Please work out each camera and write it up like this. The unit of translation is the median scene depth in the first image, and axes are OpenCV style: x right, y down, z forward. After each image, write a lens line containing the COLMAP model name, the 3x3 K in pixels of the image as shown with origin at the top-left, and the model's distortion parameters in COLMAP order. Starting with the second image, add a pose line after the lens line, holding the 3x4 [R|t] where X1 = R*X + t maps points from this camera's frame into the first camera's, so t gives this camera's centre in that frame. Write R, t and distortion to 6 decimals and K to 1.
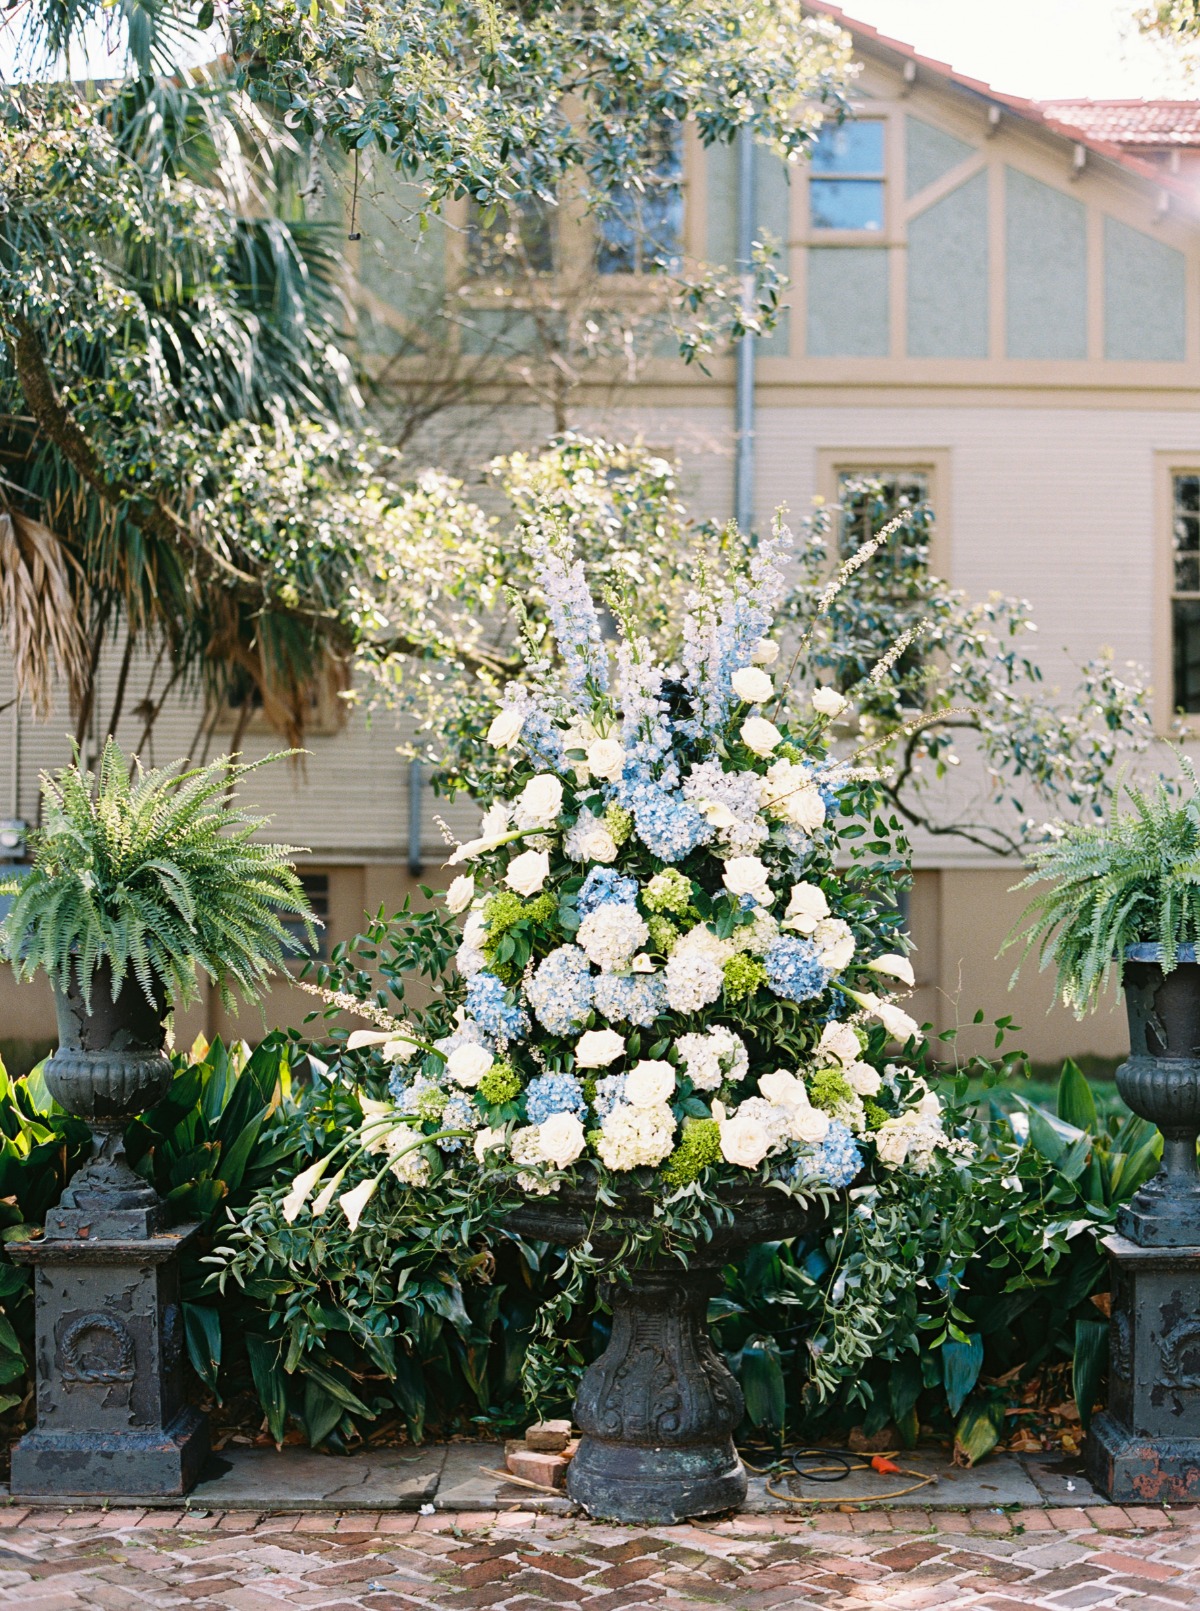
lens RADIAL K [[2468.9, 0, 600.0], [0, 2468.9, 805.5], [0, 0, 1]] dist [0.003196, -0.015067]
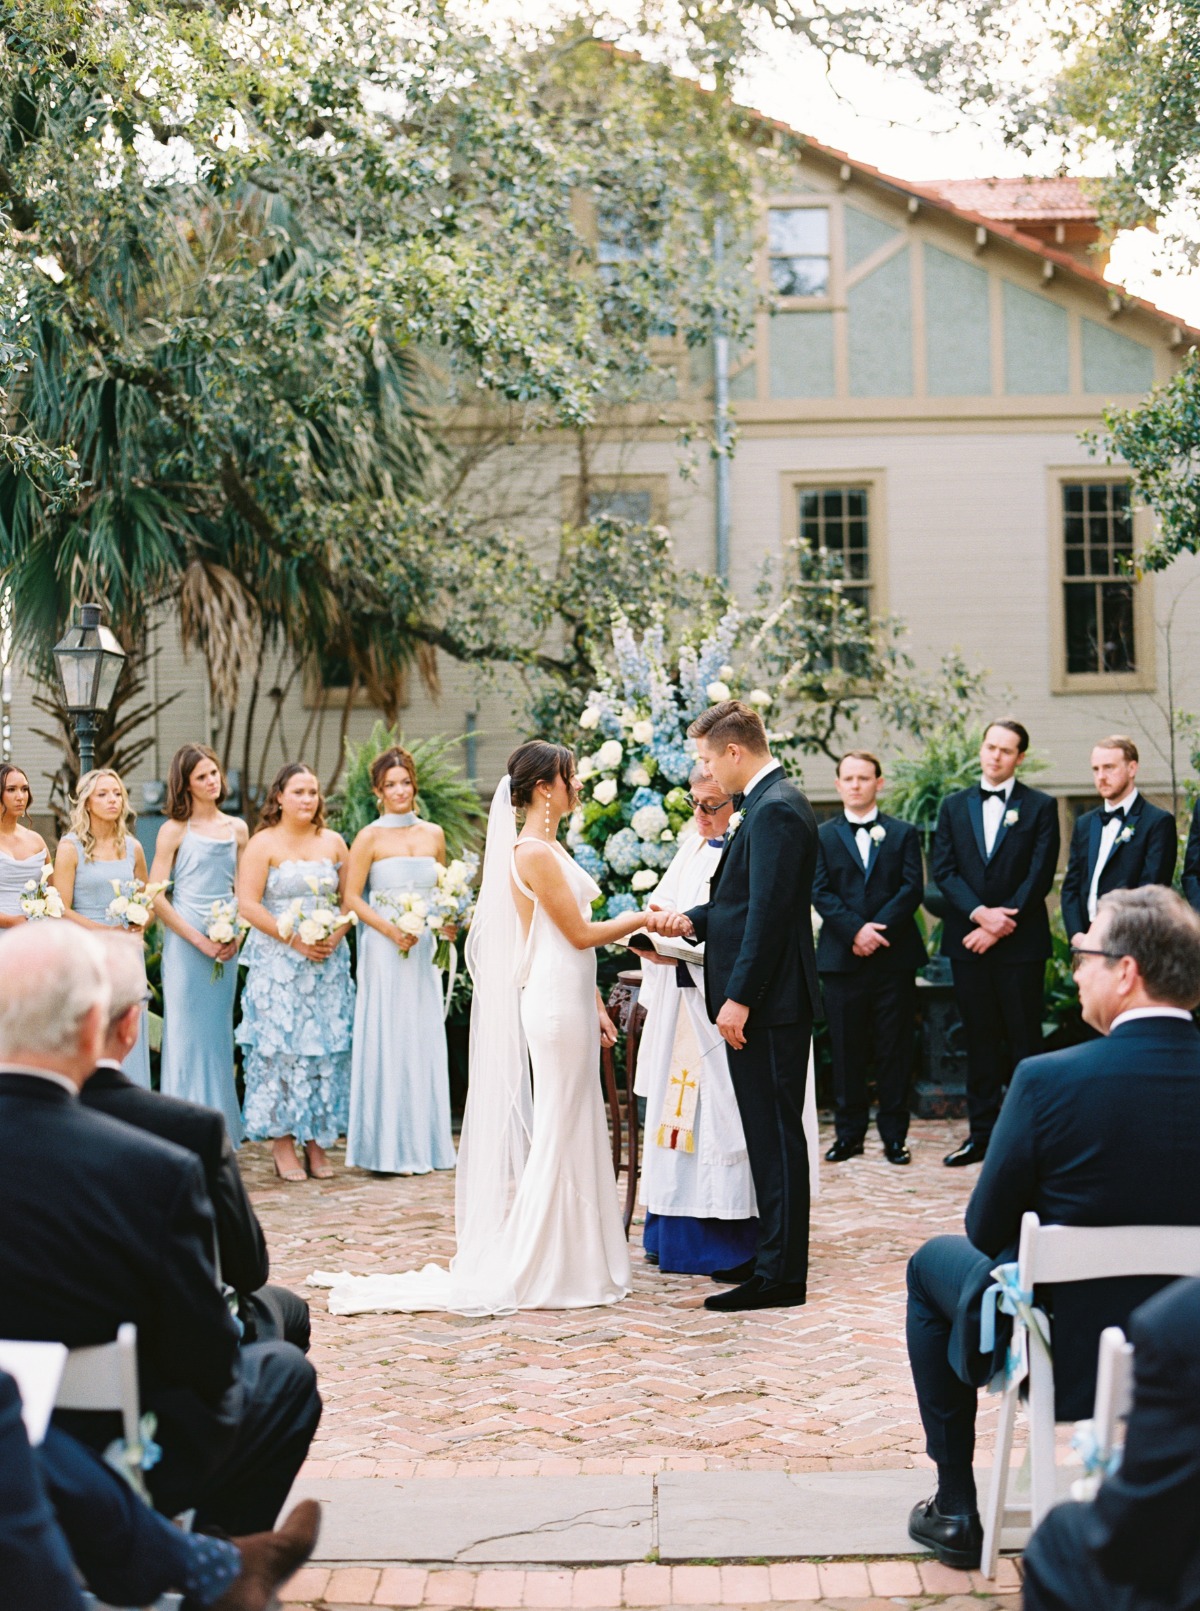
lens RADIAL K [[2468.9, 0, 600.0], [0, 2468.9, 805.5], [0, 0, 1]] dist [0.003196, -0.015067]
pose [[0.999645, -0.026643, 0.000375, -0.032406], [0.026631, 0.999457, 0.019389, 0.000166], [-0.000891, -0.019372, 0.999812, -0.892723]]
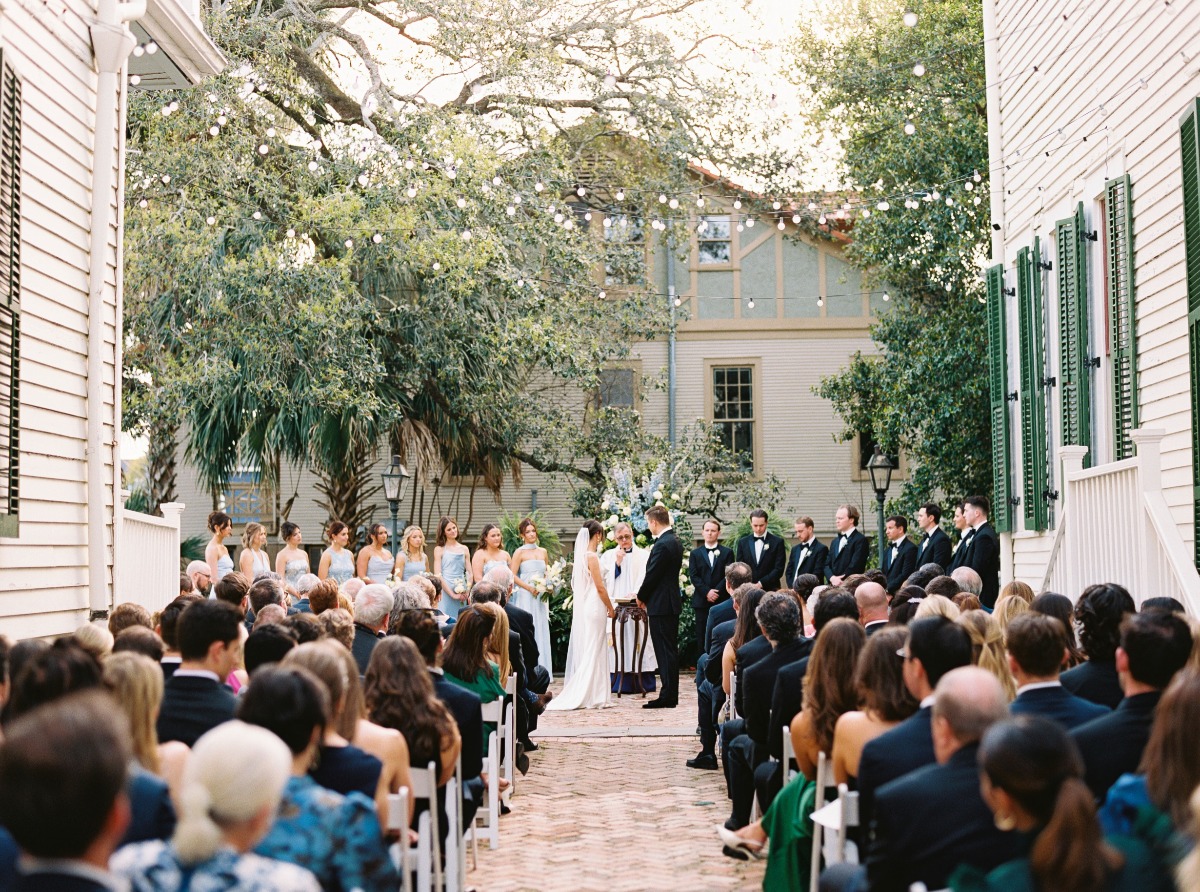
lens RADIAL K [[1839.1, 0, 600.0], [0, 1839.1, 446.0], [0, 0, 1]] dist [0.003196, -0.015067]
pose [[0.999807, -0.019245, 0.003972, -0.058576], [0.019364, 0.999290, -0.032323, -0.029611], [-0.003347, 0.032394, 0.999470, -2.412674]]
